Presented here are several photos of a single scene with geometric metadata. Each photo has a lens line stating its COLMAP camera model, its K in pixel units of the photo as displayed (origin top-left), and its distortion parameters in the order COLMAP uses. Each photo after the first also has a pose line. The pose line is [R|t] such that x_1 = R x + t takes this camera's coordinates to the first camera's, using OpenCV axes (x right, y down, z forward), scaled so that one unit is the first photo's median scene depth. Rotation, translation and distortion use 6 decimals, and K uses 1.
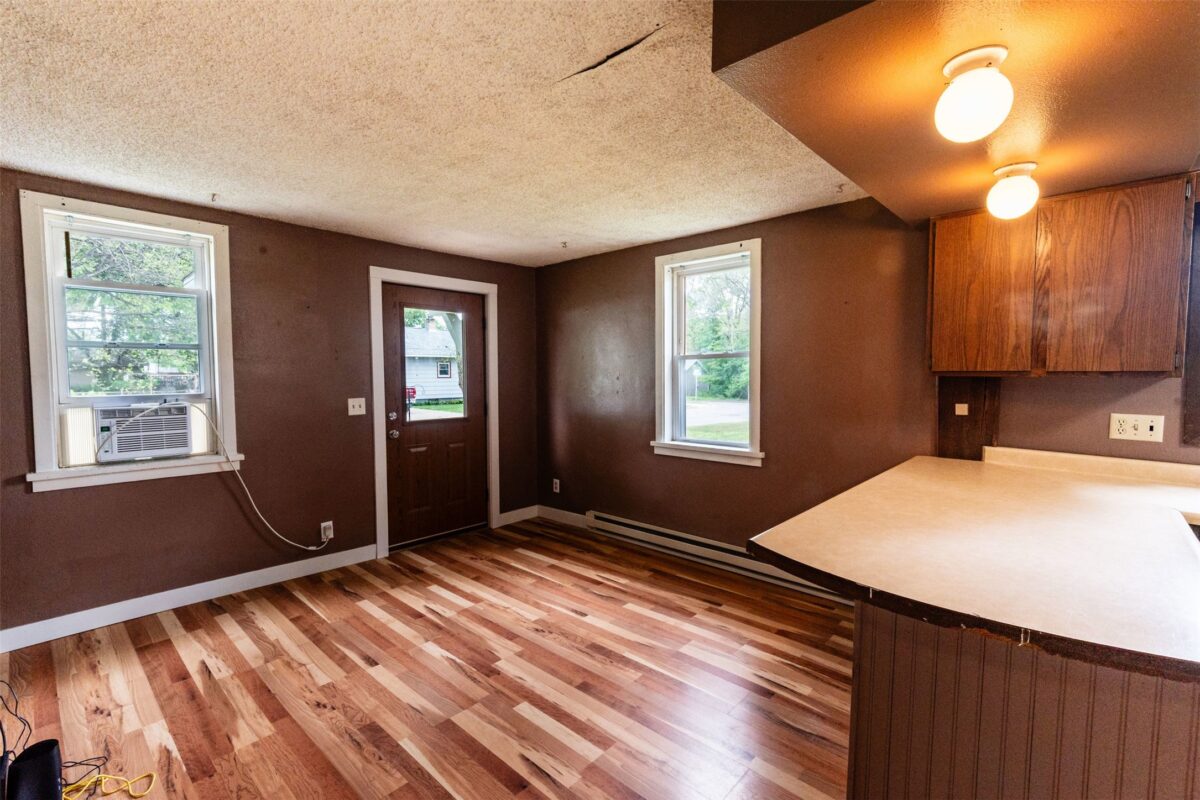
lens RADIAL K [[526.7, 0, 595.0], [0, 526.7, 396.3], [0, 0, 1]] dist [0.011697, 0.001280]
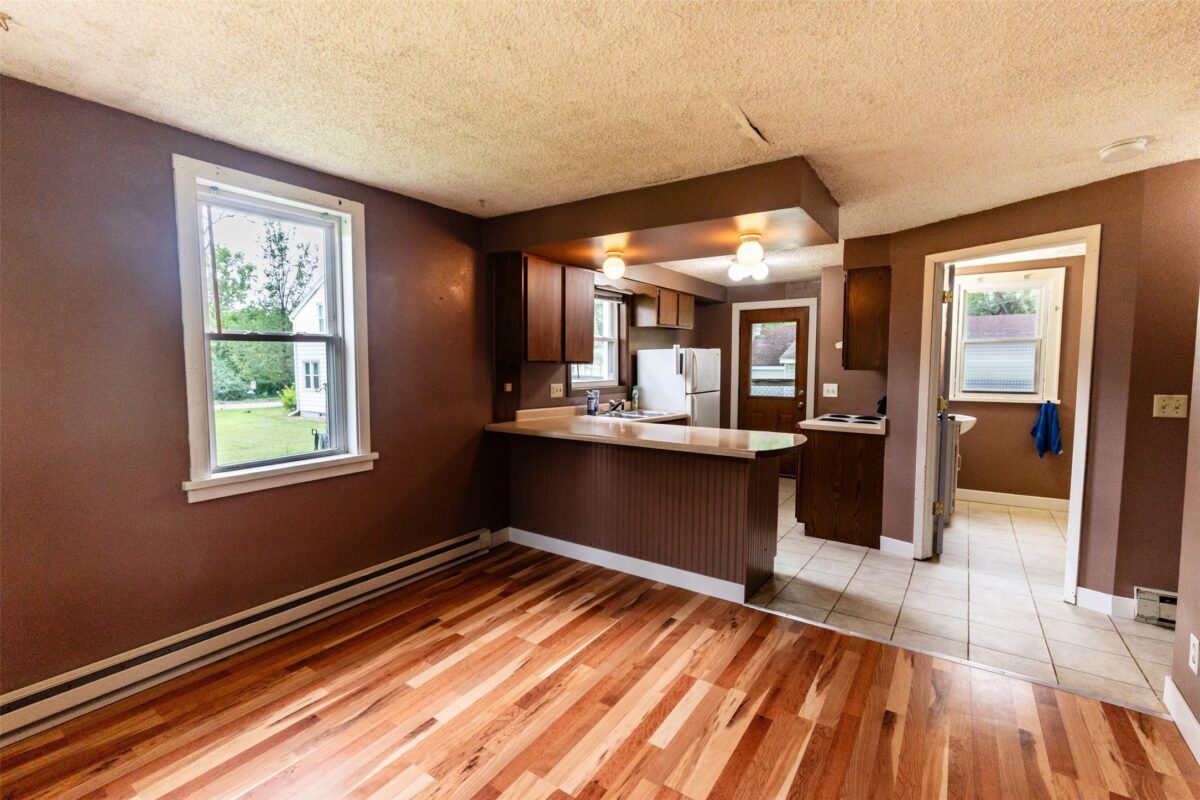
lens RADIAL K [[526.7, 0, 600.1], [0, 526.7, 398.3], [0, 0, 1]] dist [0.011697, 0.001280]
pose [[-0.142870, -0.065318, 0.987584, -0.693598], [0.045867, 0.996311, 0.072531, -0.034909], [-0.988678, 0.055660, -0.139347, 0.862999]]
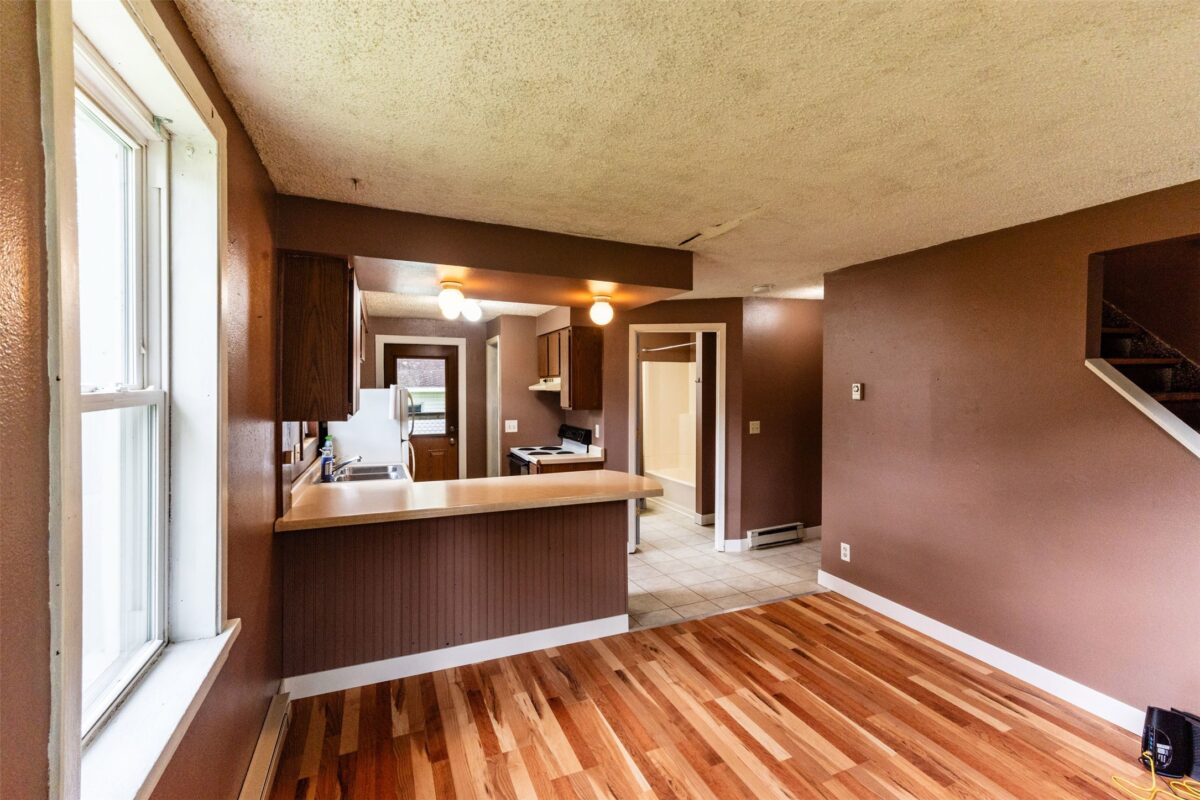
lens RADIAL K [[526.7, 0, 599.9], [0, 526.7, 397.2], [0, 0, 1]] dist [0.011697, 0.001280]
pose [[-0.914277, -0.007907, 0.405012, -0.162630], [0.018749, 0.997912, 0.061806, -0.115764], [-0.404655, 0.064102, -0.912220, 1.464540]]
